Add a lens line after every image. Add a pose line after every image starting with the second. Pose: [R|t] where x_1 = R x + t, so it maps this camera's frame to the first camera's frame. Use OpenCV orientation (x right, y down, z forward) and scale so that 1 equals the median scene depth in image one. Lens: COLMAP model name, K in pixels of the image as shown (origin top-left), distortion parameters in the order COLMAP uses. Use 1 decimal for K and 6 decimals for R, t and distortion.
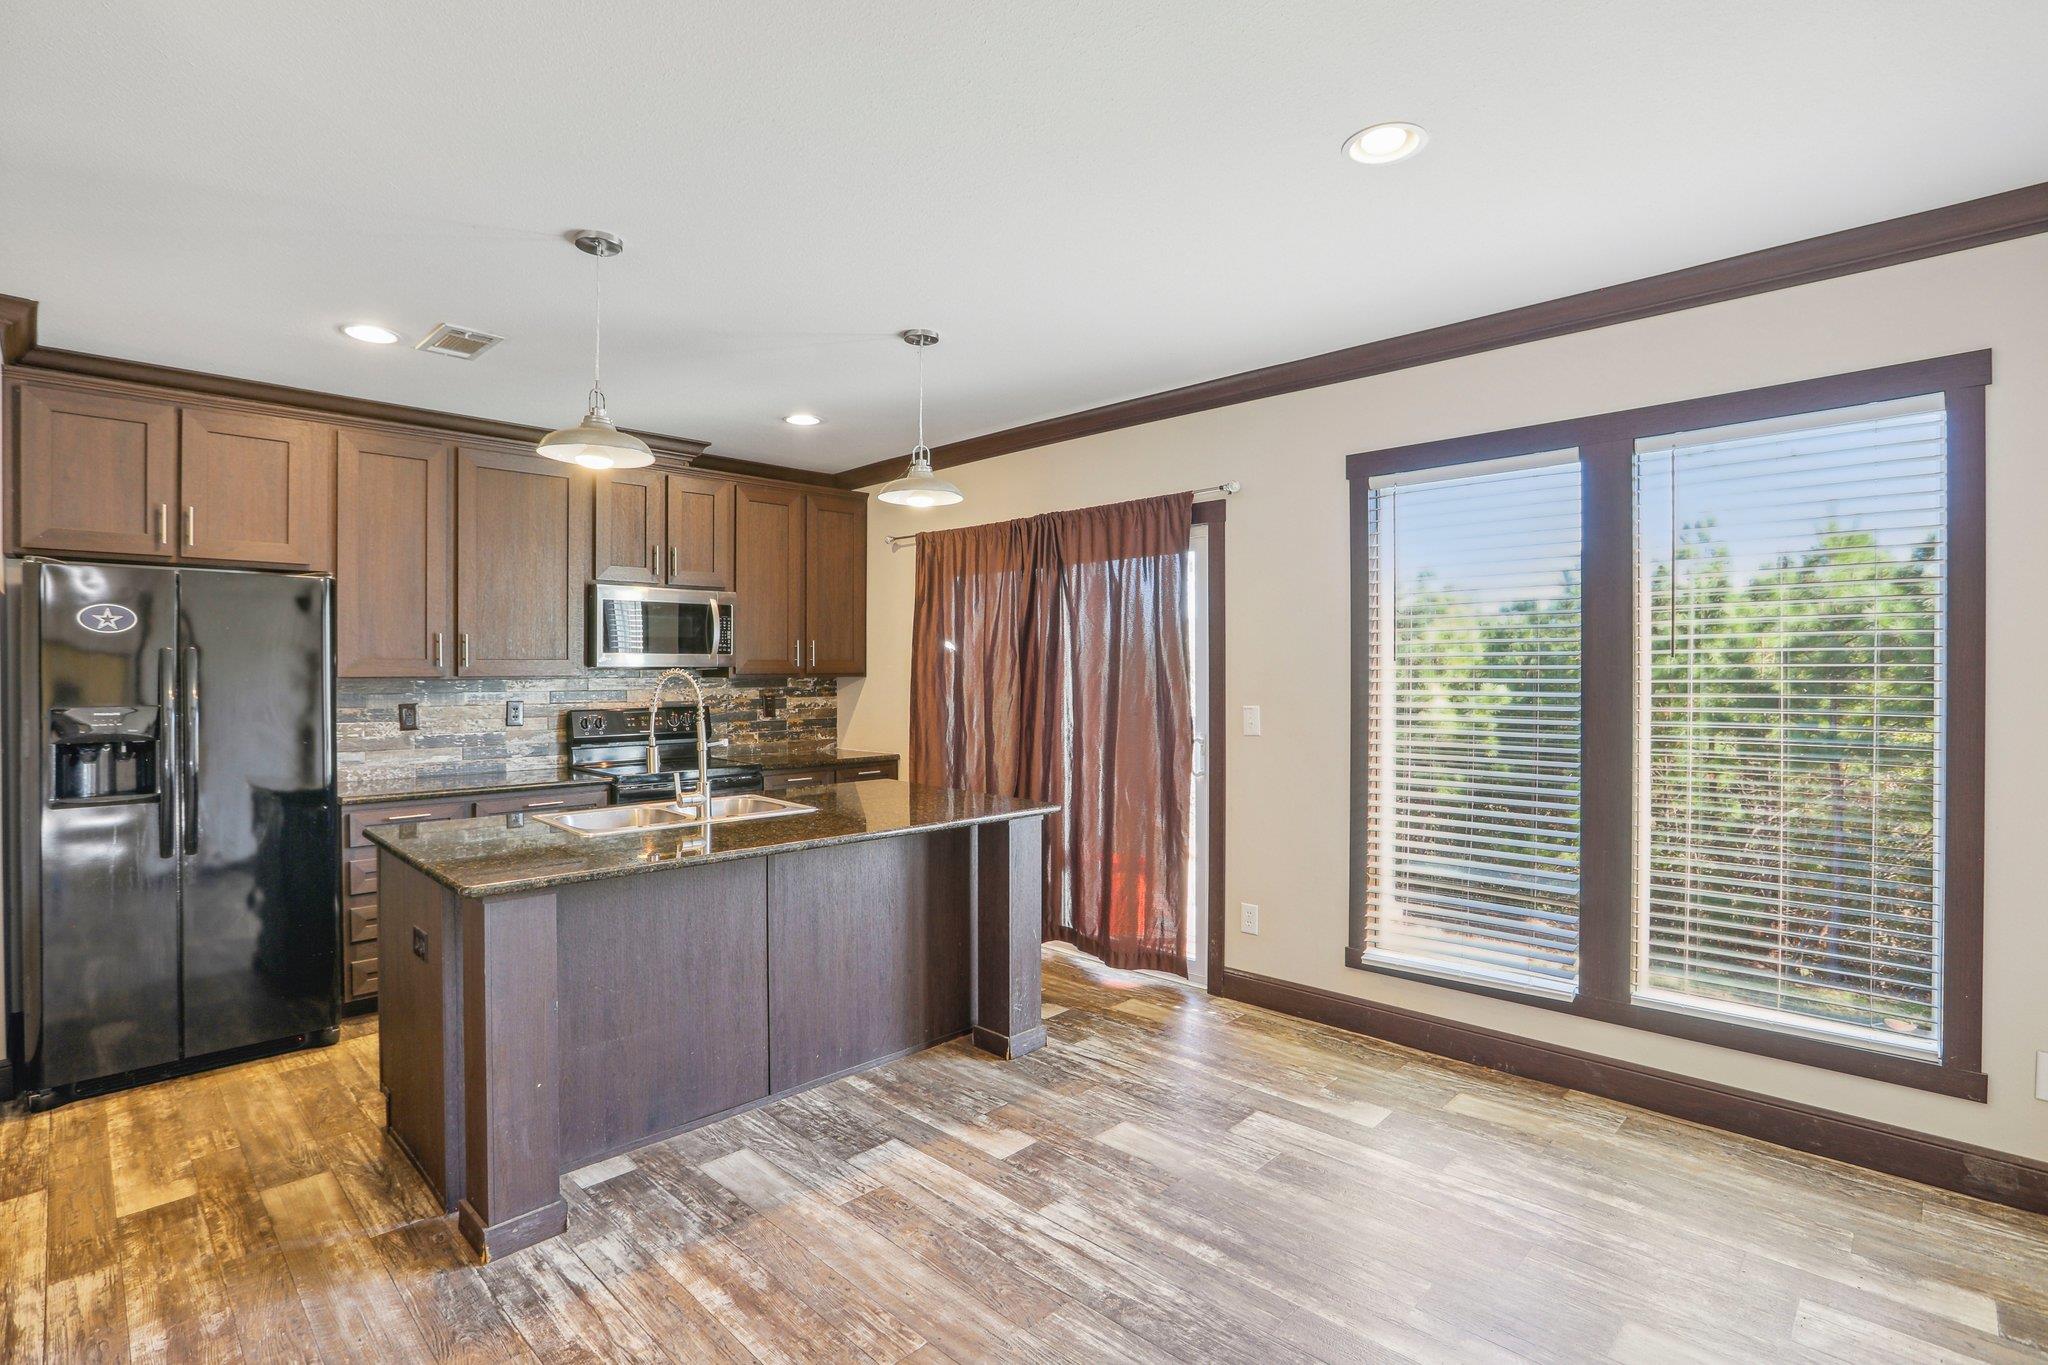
lens RADIAL K [[971.1, 0, 1034.6], [0, 971.1, 670.7], [0, 0, 1]] dist [-0.047006, 0.009856]
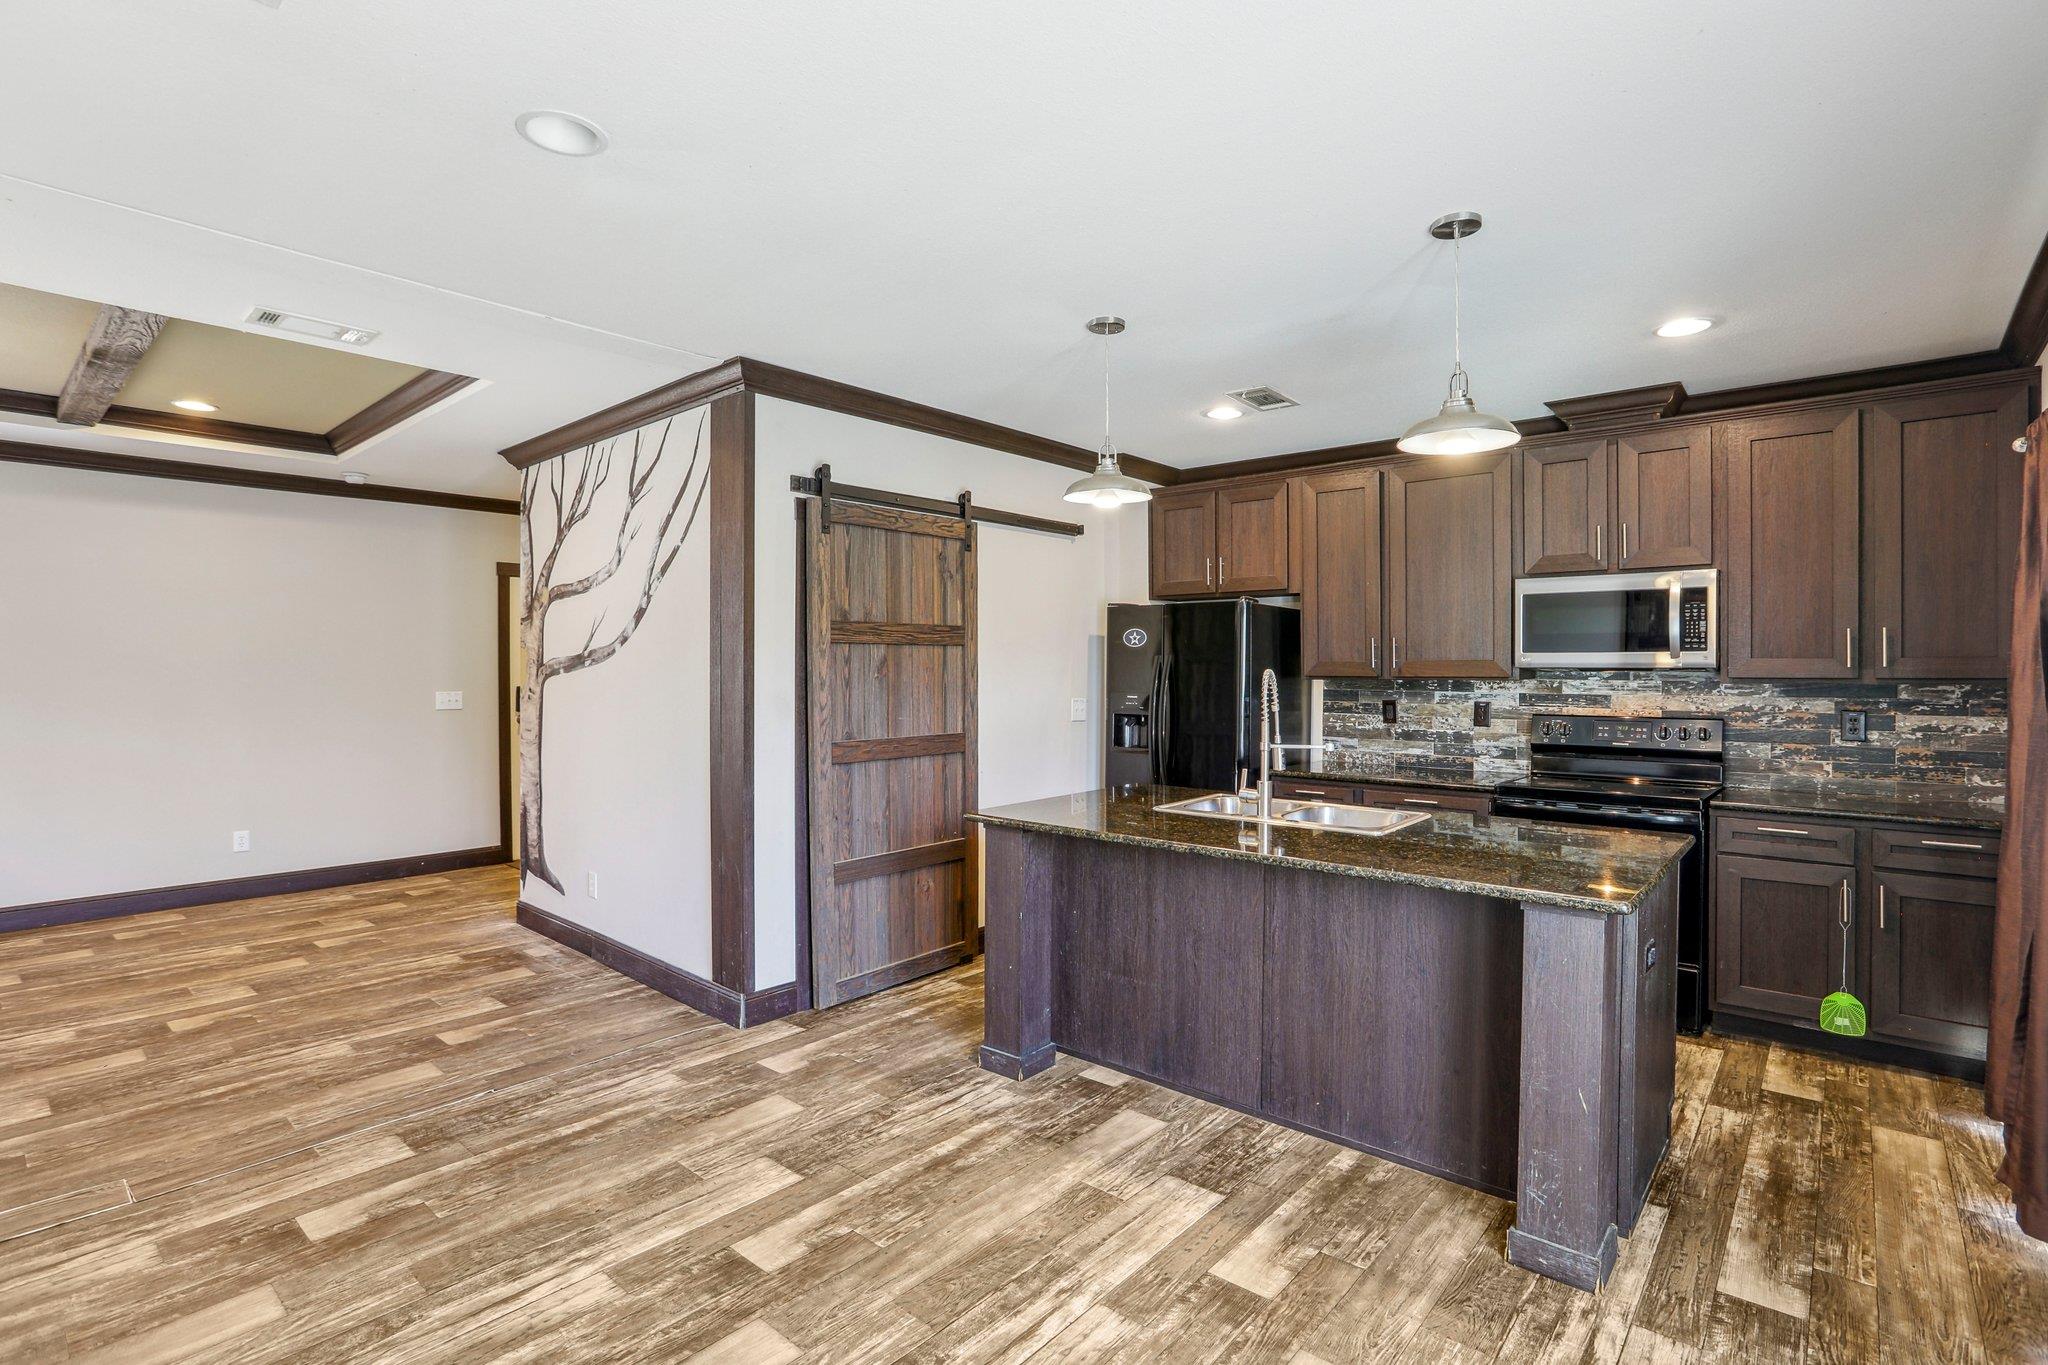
lens RADIAL K [[971.1, 0, 1005.9], [0, 971.1, 669.0], [0, 0, 1]] dist [-0.047006, 0.009856]
pose [[0.040510, 0.001573, -0.999178, 0.481302], [-0.004505, 0.999989, 0.001392, -0.001911], [0.999169, 0.004445, 0.040517, 0.499130]]
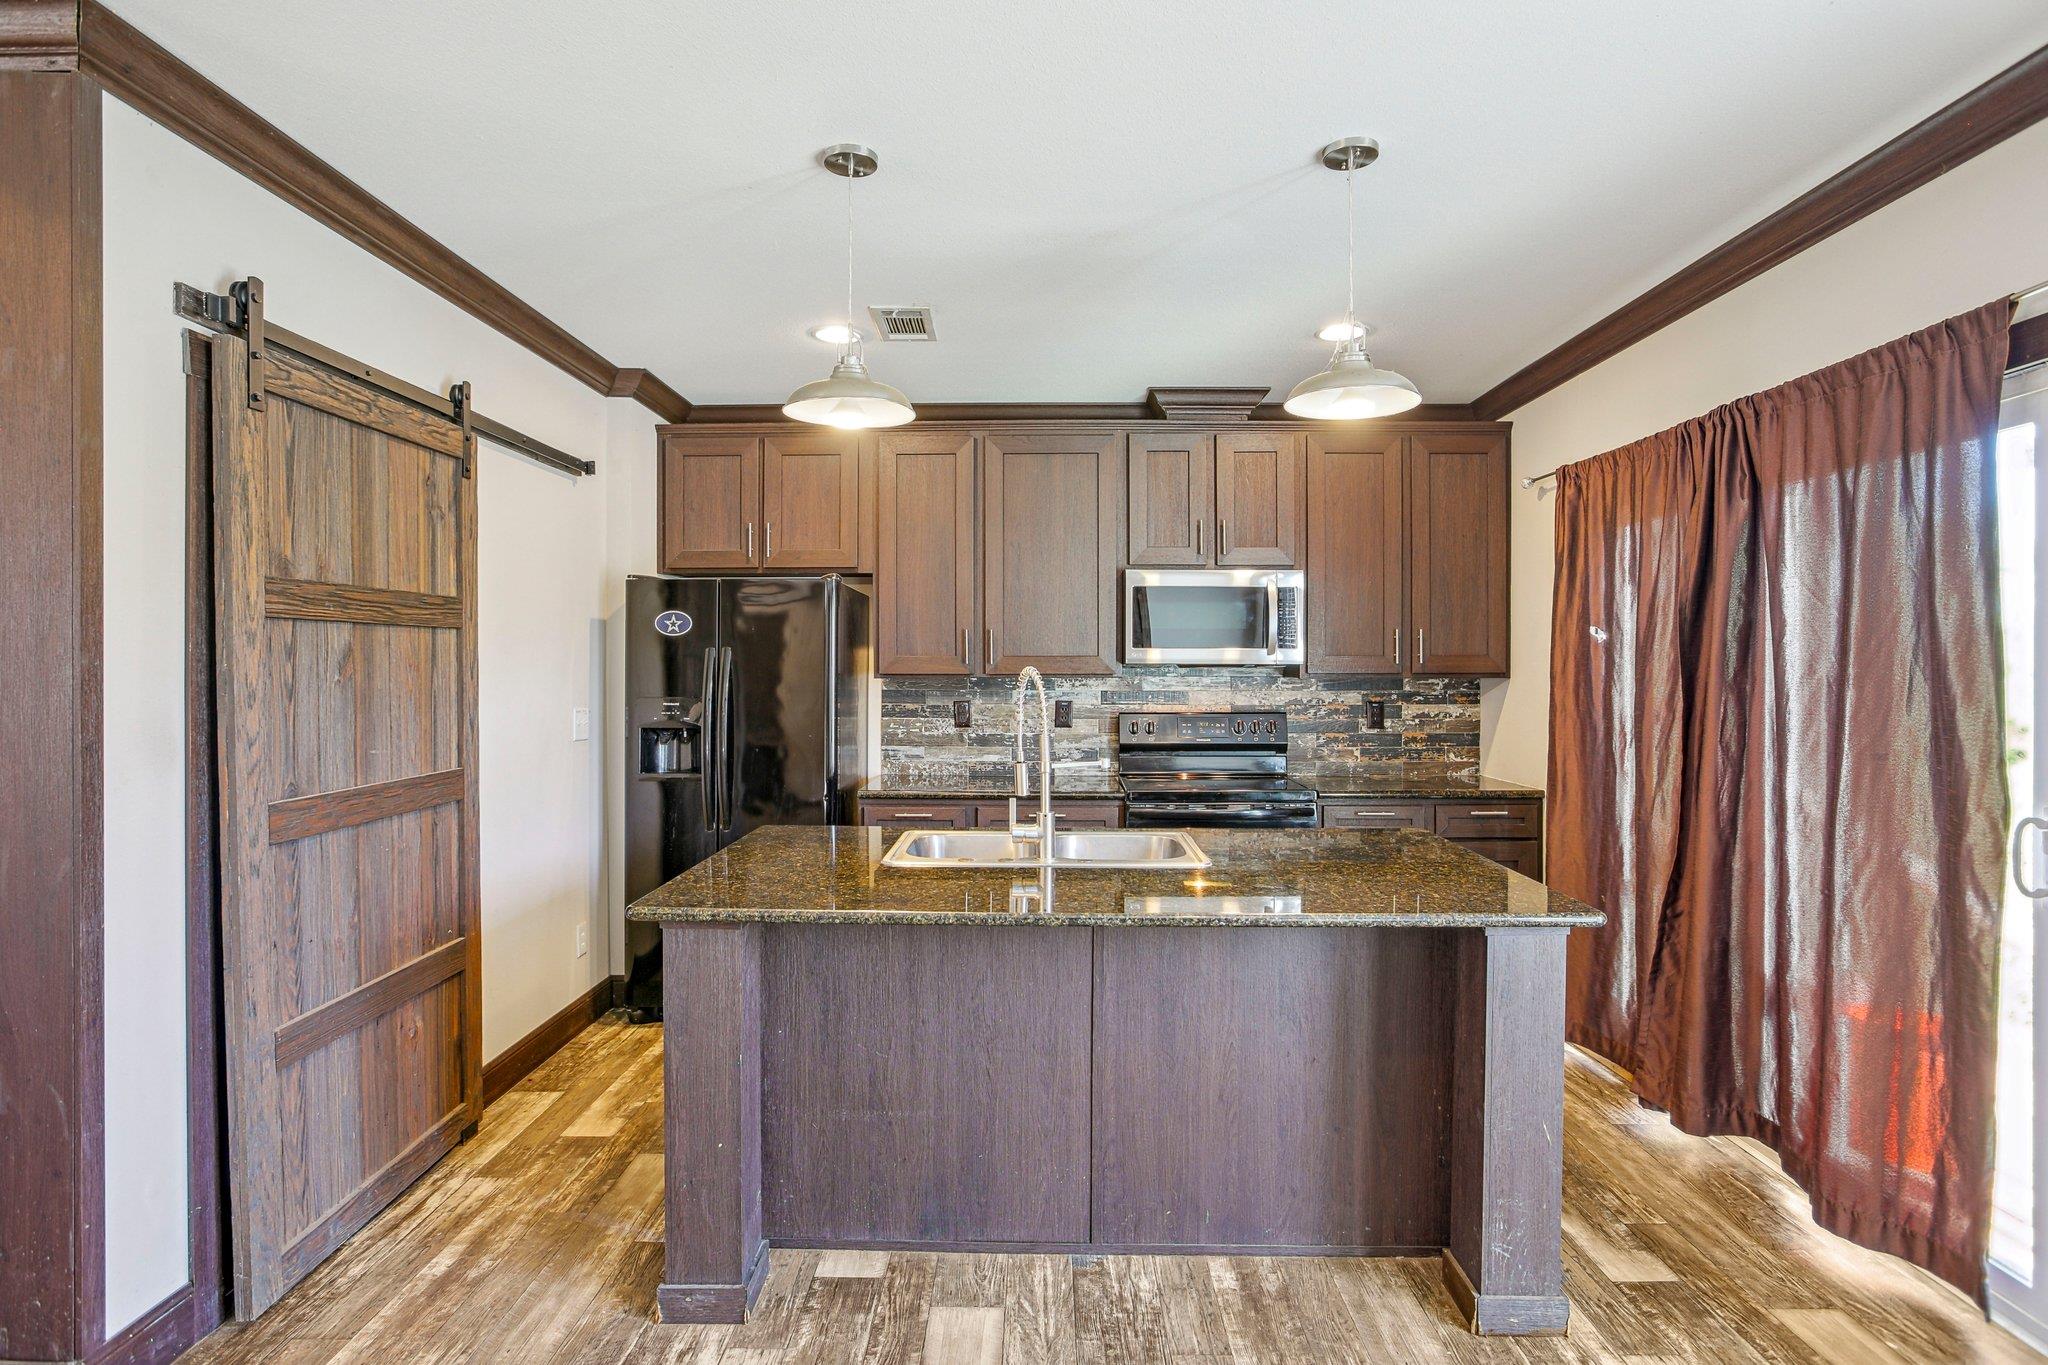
lens RADIAL K [[1048.6, 0, 1023.5], [0, 1048.6, 666.0], [0, 0, 1]] dist [-0.038519, 0.010743]
pose [[0.681258, 0.002292, -0.732040, 0.193993], [-0.003625, 0.999993, -0.000243, -0.001771], [0.732034, 0.002819, 0.681262, 0.296169]]
